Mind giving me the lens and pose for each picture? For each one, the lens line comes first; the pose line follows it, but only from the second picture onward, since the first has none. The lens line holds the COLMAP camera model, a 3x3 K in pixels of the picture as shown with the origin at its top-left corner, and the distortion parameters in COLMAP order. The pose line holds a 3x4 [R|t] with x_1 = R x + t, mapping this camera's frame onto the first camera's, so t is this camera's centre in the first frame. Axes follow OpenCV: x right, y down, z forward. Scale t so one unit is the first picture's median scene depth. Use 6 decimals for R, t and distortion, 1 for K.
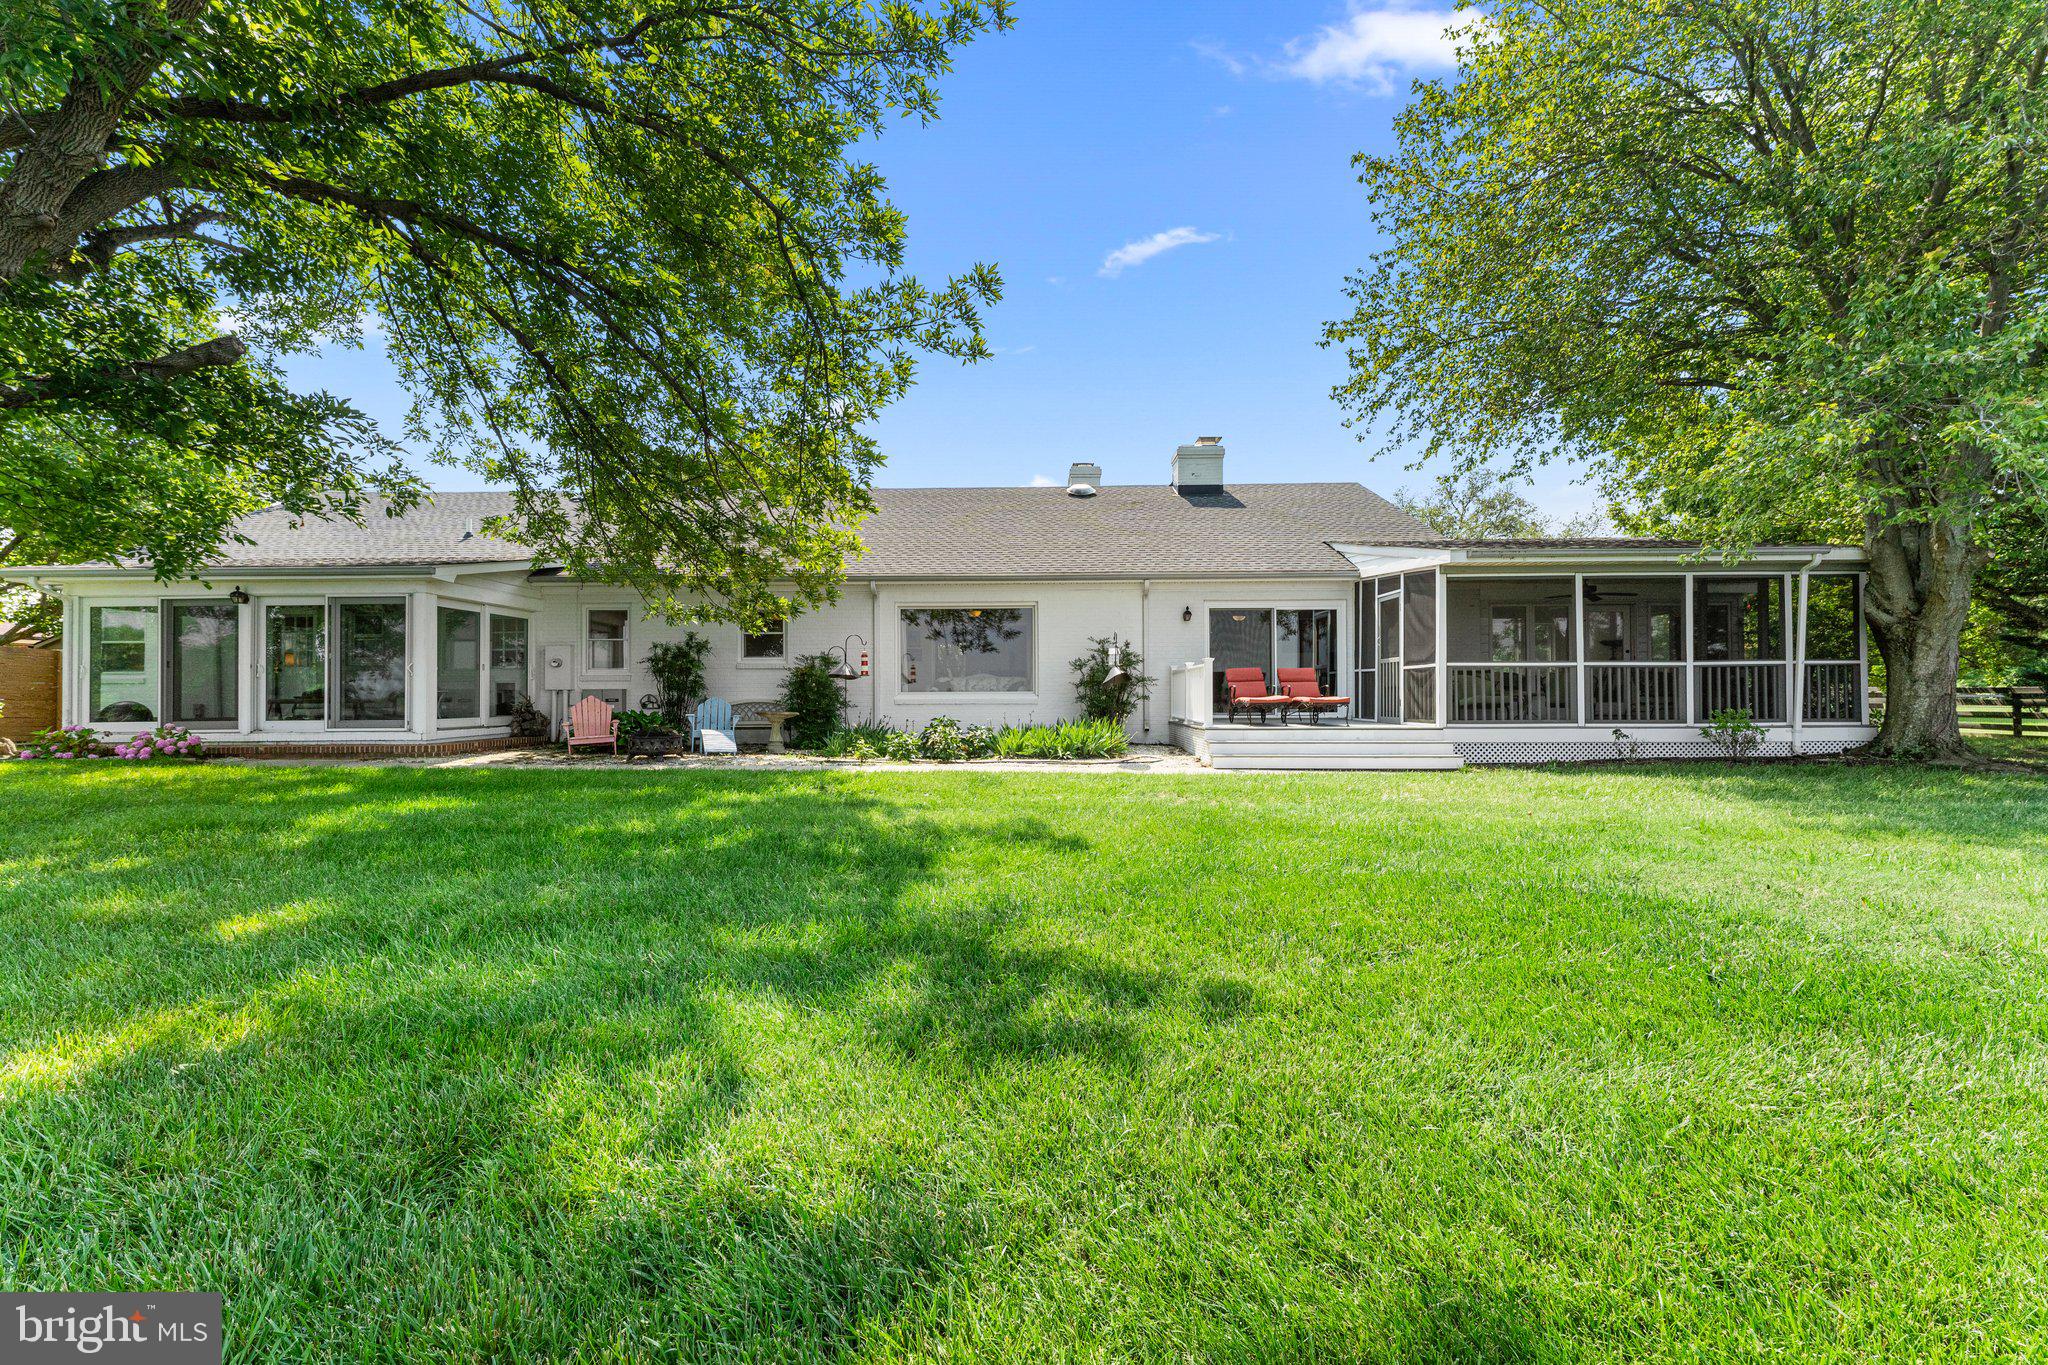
lens RADIAL K [[817.1, 0, 1024.0], [0, 817.1, 682.5], [0, 0, 1]] dist [0.002529, 0.000311]
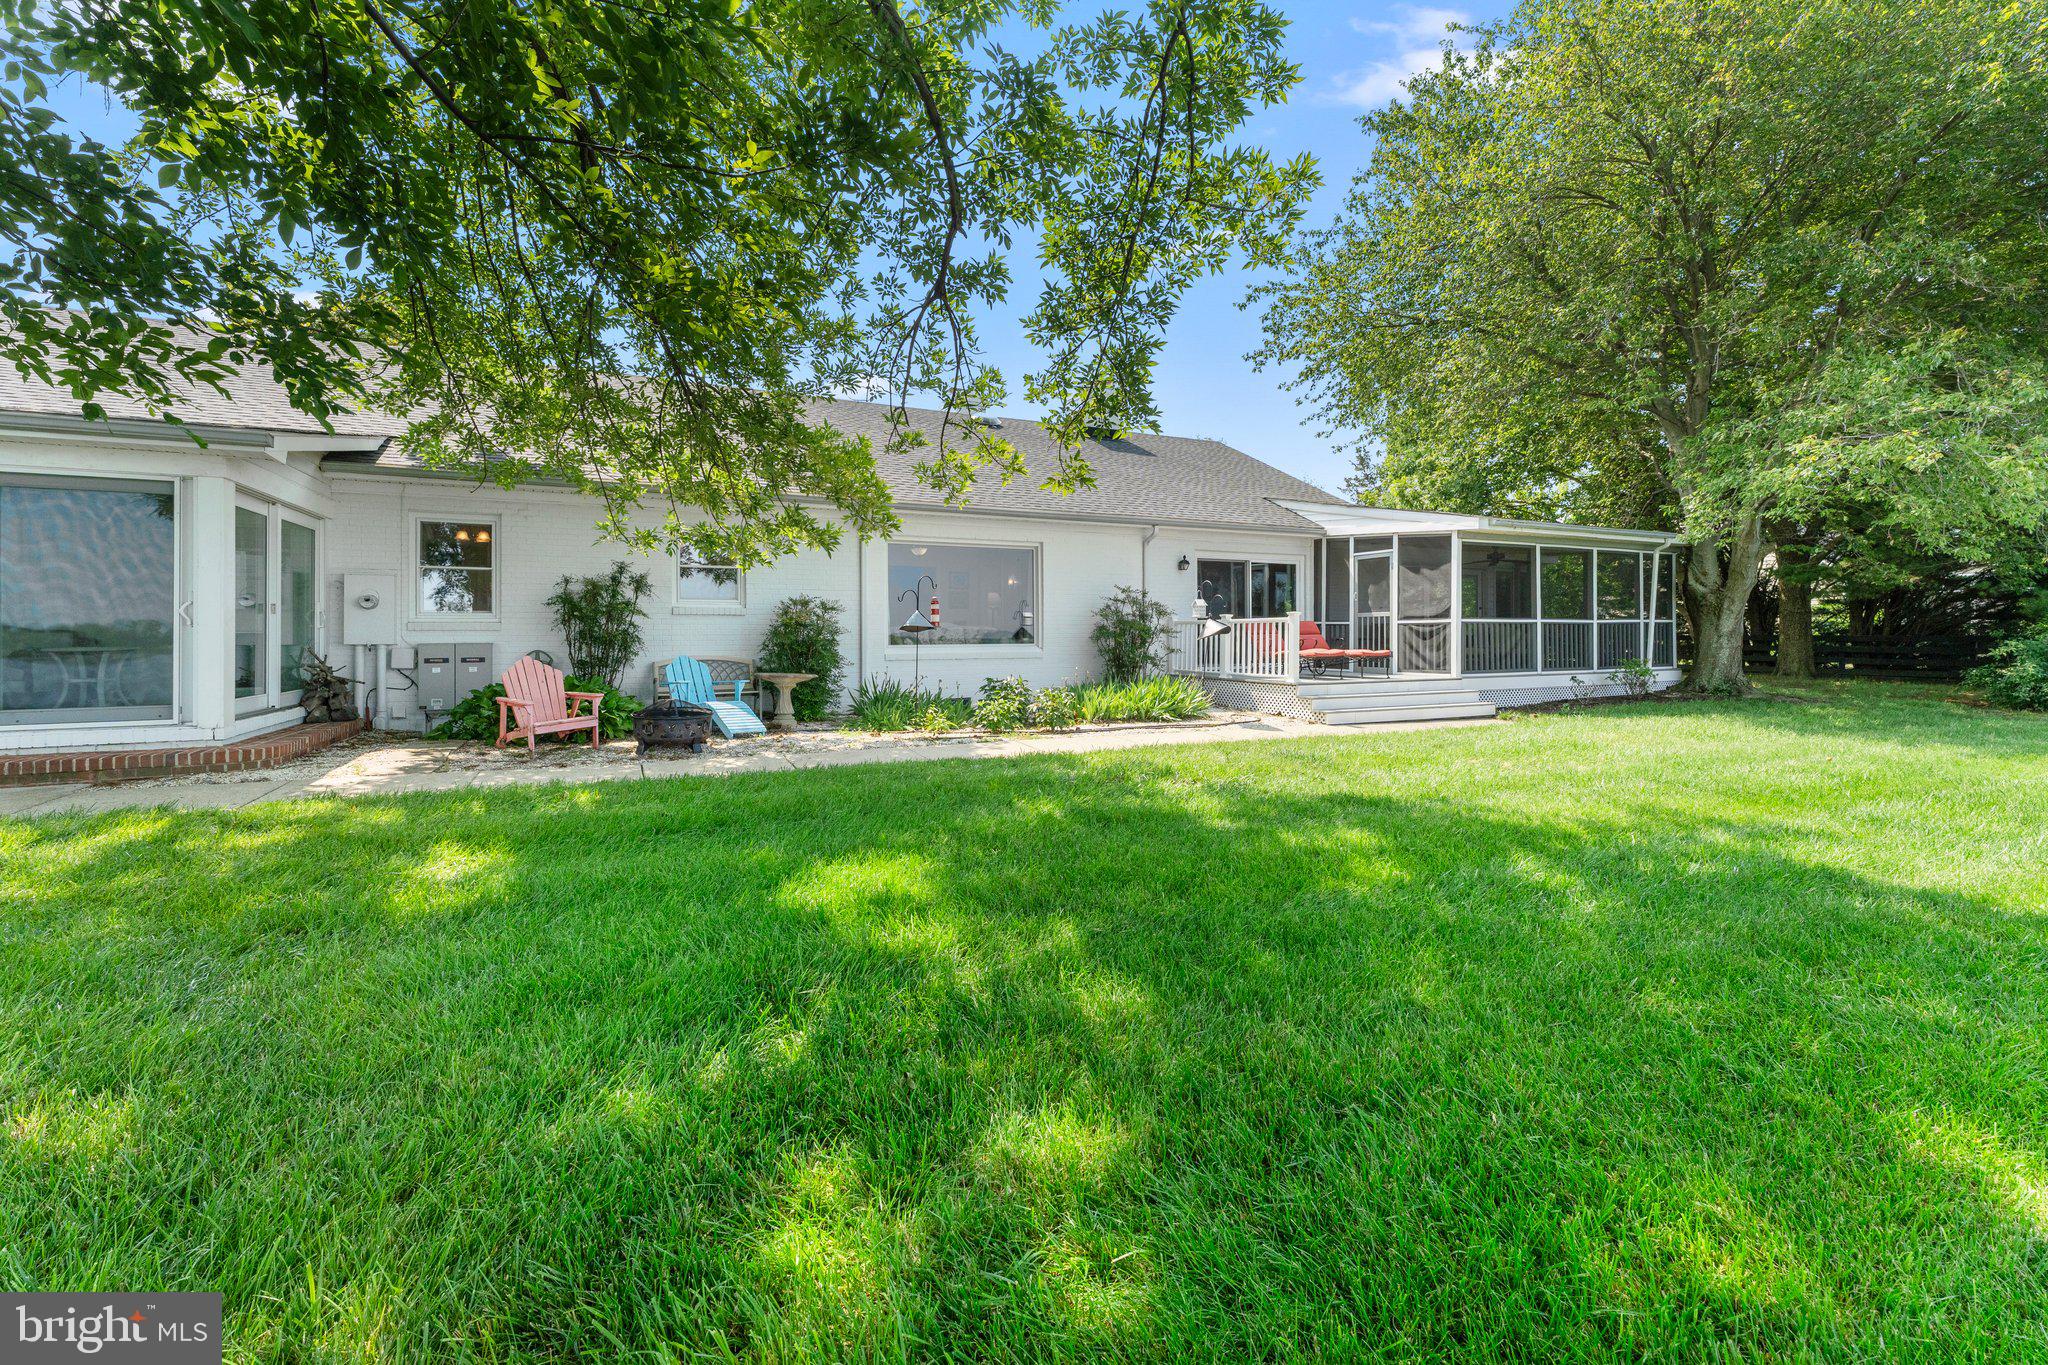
lens RADIAL K [[829.7, 0, 1018.4], [0, 829.7, 625.3], [0, 0, 1]] dist [0.000656, 0.000066]
pose [[0.896968, 0.005255, 0.442064, -0.467739], [-0.006553, 0.999978, 0.001410, -0.011708], [-0.442046, -0.004161, 0.896983, 0.234253]]
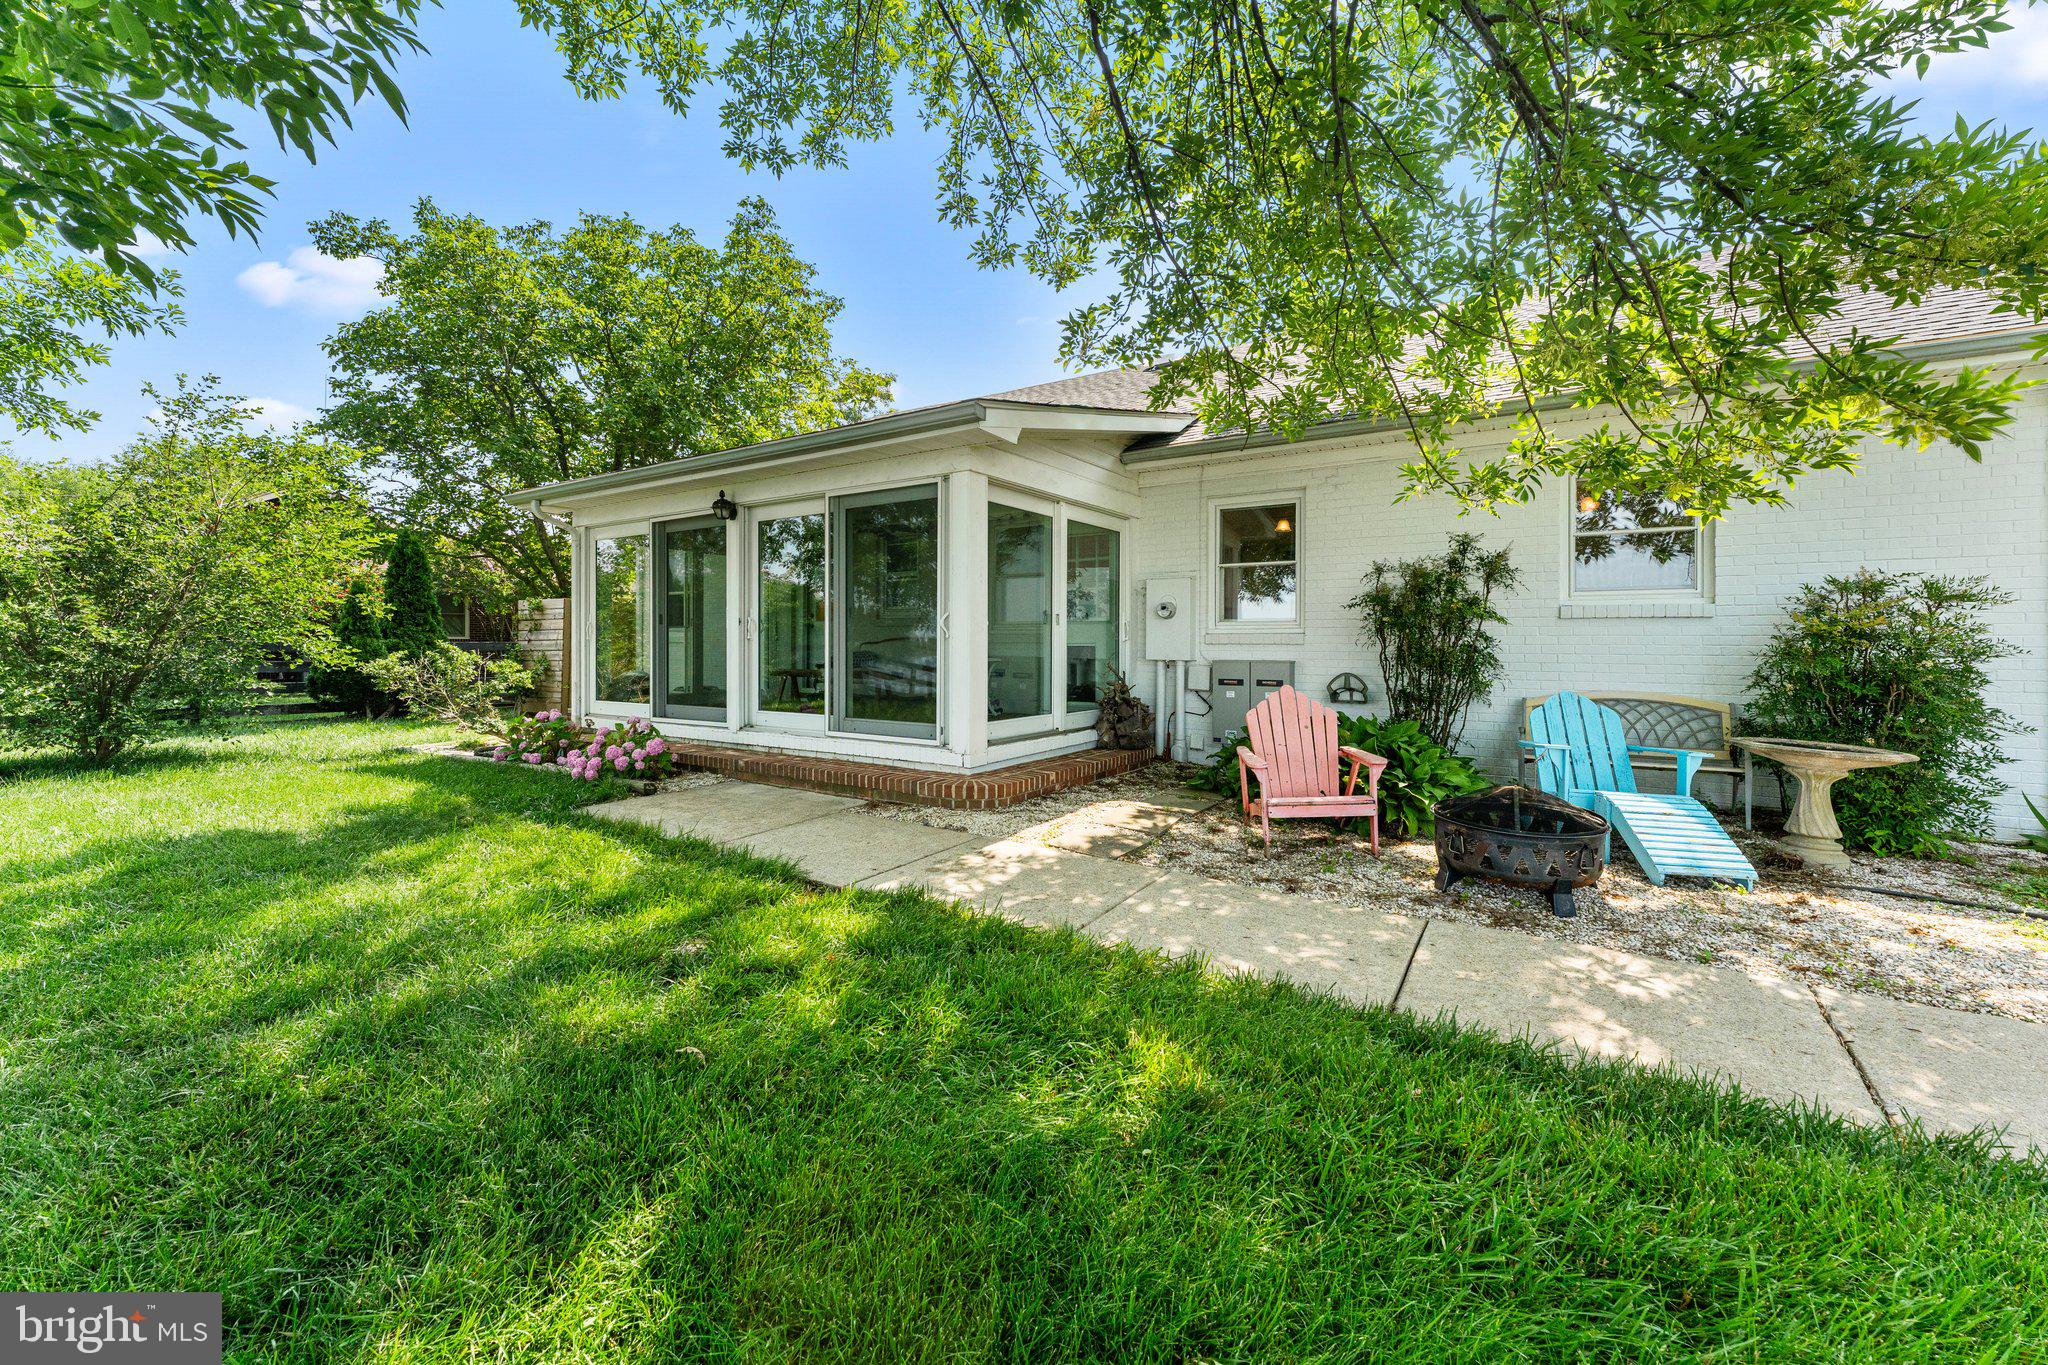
lens RADIAL K [[833.0, 0, 1021.0], [0, 833.0, 653.0], [0, 0, 1]] dist [-0.001376, -0.000245]
pose [[0.838854, 0.013081, -0.544200, -0.408373], [0.000296, 0.999700, 0.024485, -0.010847], [0.544357, -0.020700, 0.838598, 0.563979]]
